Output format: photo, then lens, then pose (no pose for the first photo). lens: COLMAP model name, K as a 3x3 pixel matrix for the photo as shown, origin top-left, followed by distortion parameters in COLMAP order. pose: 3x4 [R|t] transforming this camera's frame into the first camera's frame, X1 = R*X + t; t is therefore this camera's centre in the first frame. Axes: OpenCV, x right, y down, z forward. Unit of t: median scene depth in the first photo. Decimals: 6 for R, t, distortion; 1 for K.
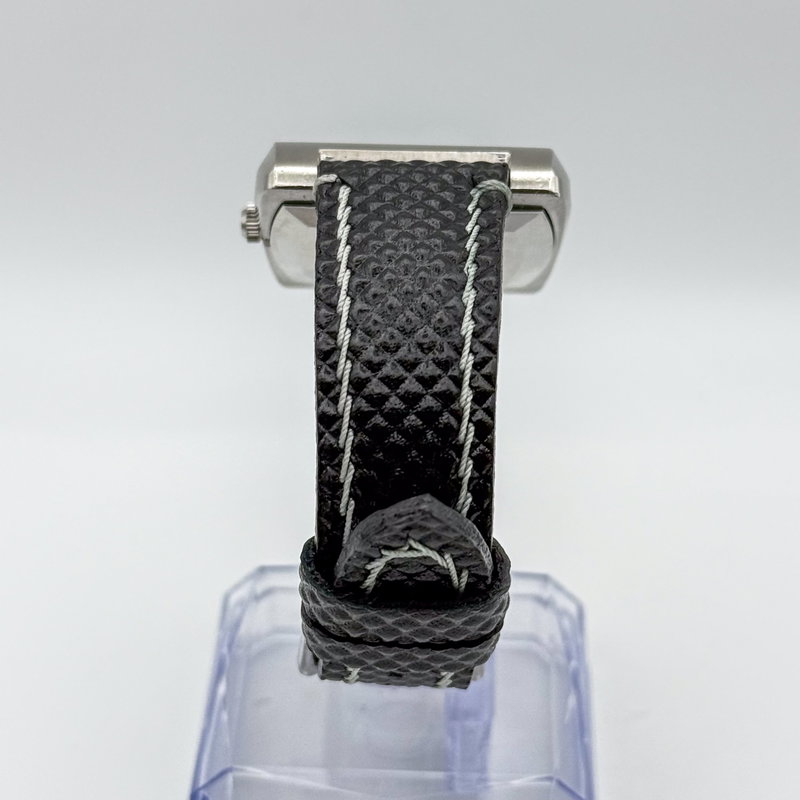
lens RADIAL K [[2188.6, 0, 400.0], [0, 2188.6, 400.0], [0, 0, 1]] dist [0.144593, -0.541295]
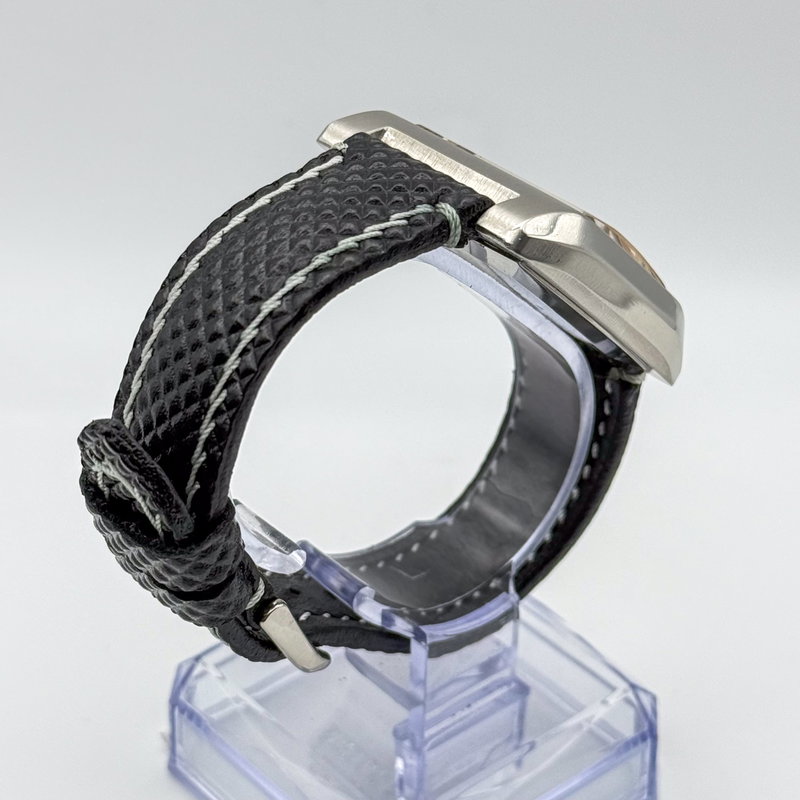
lens RADIAL K [[2188.6, 0, 400.0], [0, 2188.6, 400.0], [0, 0, 1]] dist [0.144593, -0.541295]
pose [[0.685472, 0.408682, -0.602584, 0.698577], [-0.412567, 0.899943, 0.141037, -0.160992], [0.599930, 0.151929, 0.785494, 0.246472]]
